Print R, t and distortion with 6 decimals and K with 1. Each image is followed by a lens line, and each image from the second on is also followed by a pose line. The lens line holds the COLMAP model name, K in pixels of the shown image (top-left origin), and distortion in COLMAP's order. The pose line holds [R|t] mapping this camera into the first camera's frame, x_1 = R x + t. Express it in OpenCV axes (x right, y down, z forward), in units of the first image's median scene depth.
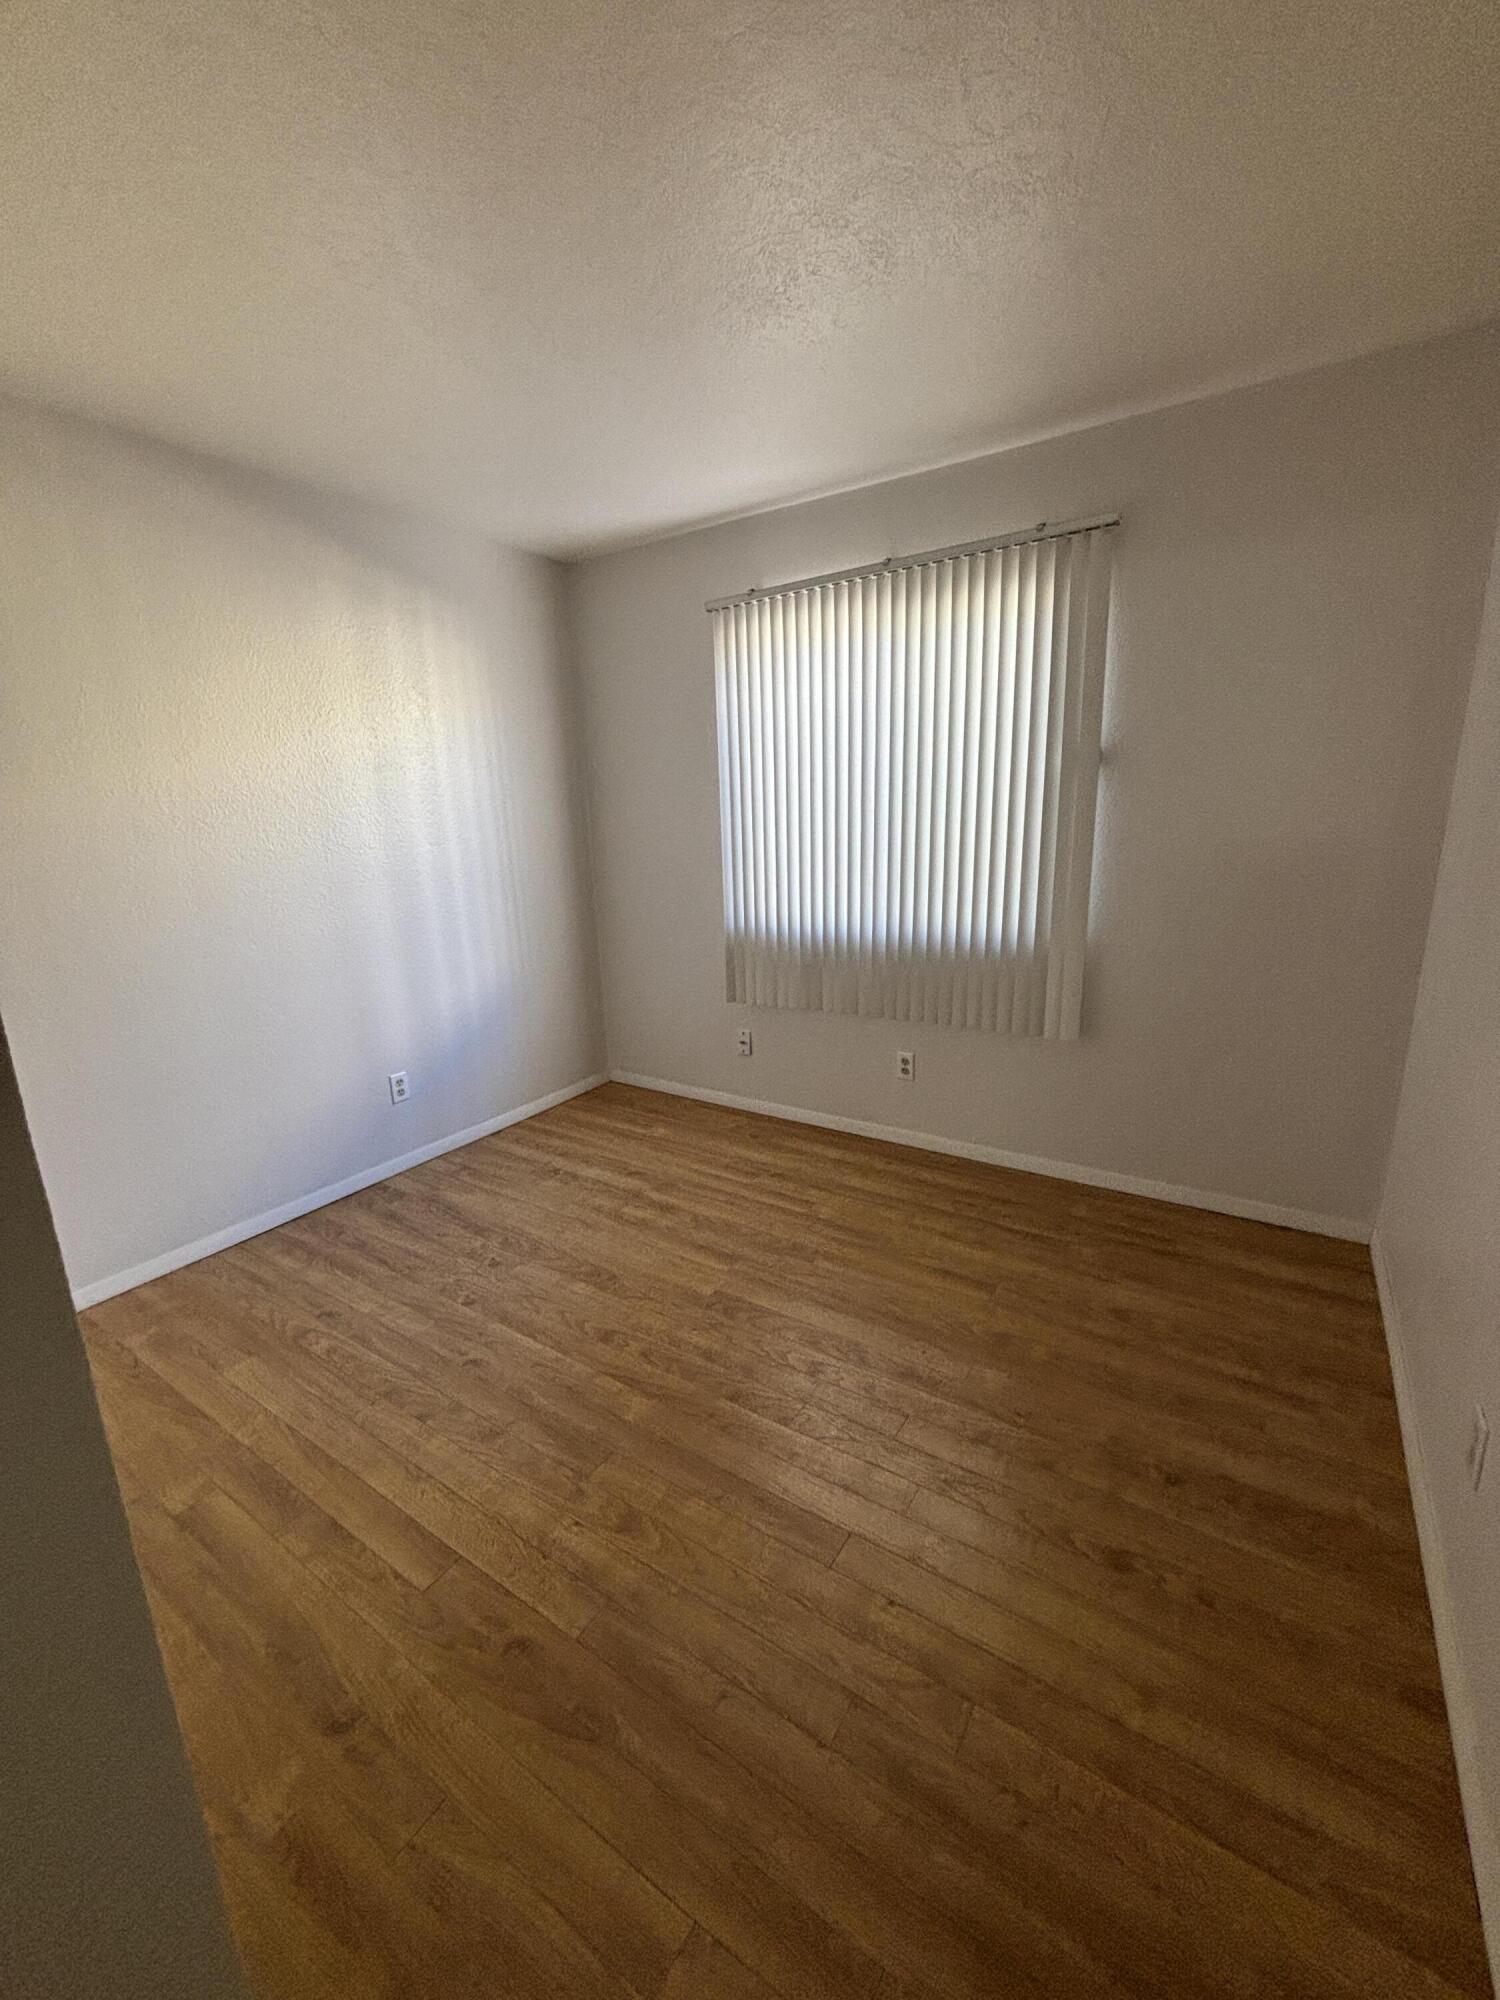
lens RADIAL K [[808.8, 0, 746.2], [0, 808.8, 1001.8], [0, 0, 1]] dist [0.003120, -0.000037]
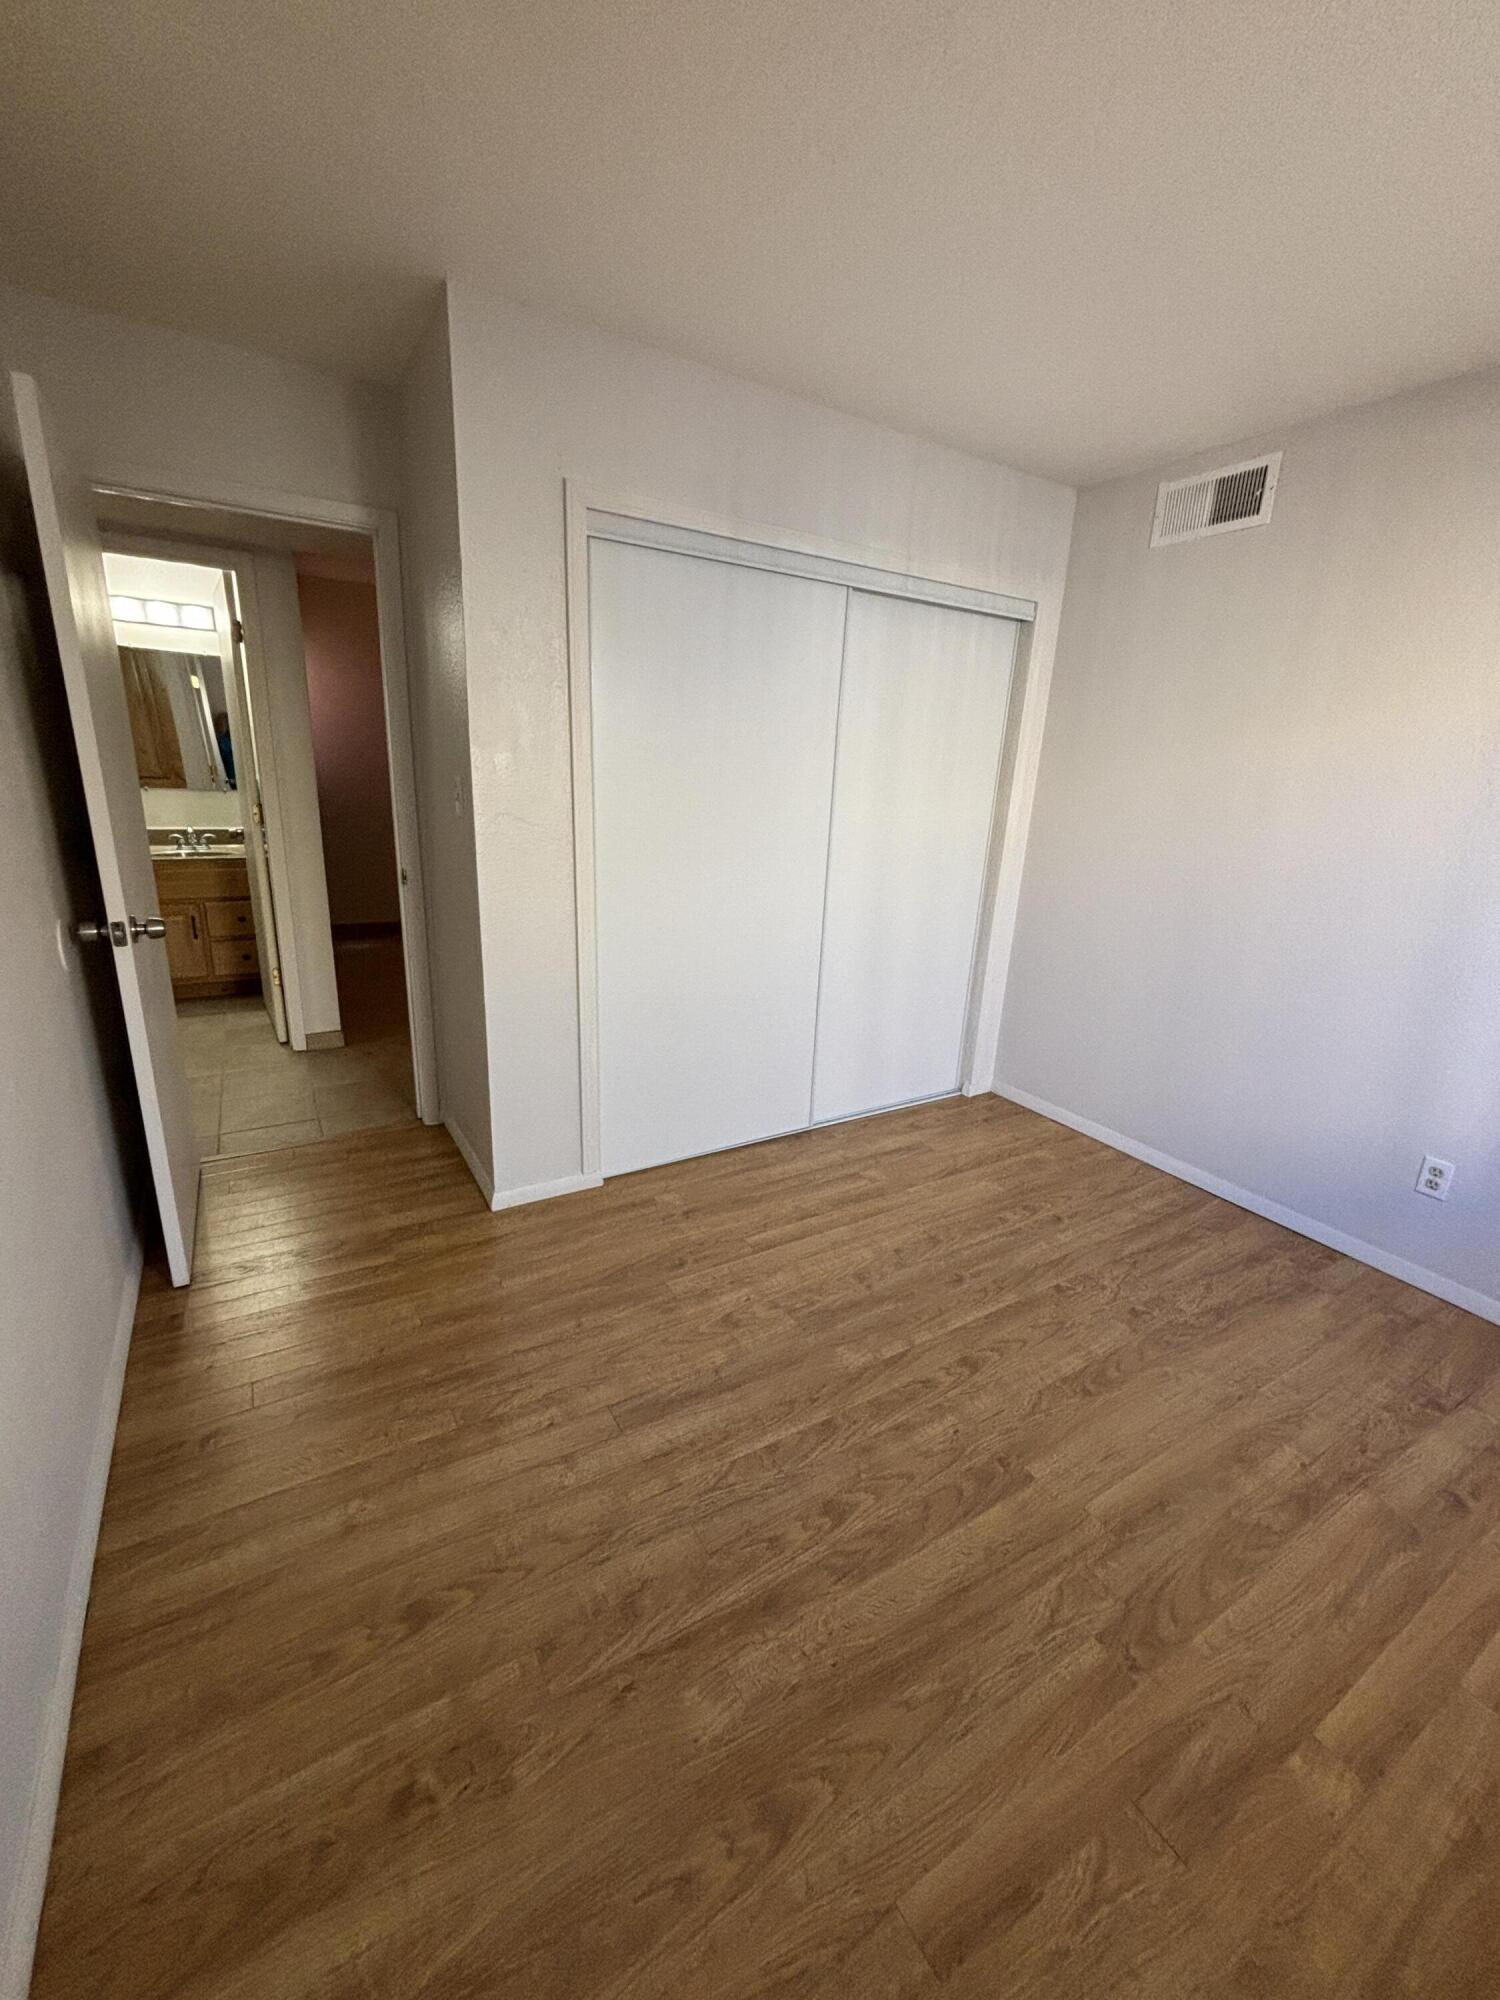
lens RADIAL K [[808.8, 0, 745.1], [0, 808.8, 998.6], [0, 0, 1]] dist [0.003120, -0.000037]
pose [[-0.425217, 0.264957, -0.865441, 0.546024], [-0.249021, 0.885040, 0.393310, -0.217355], [0.870160, 0.382755, -0.310355, 0.805995]]
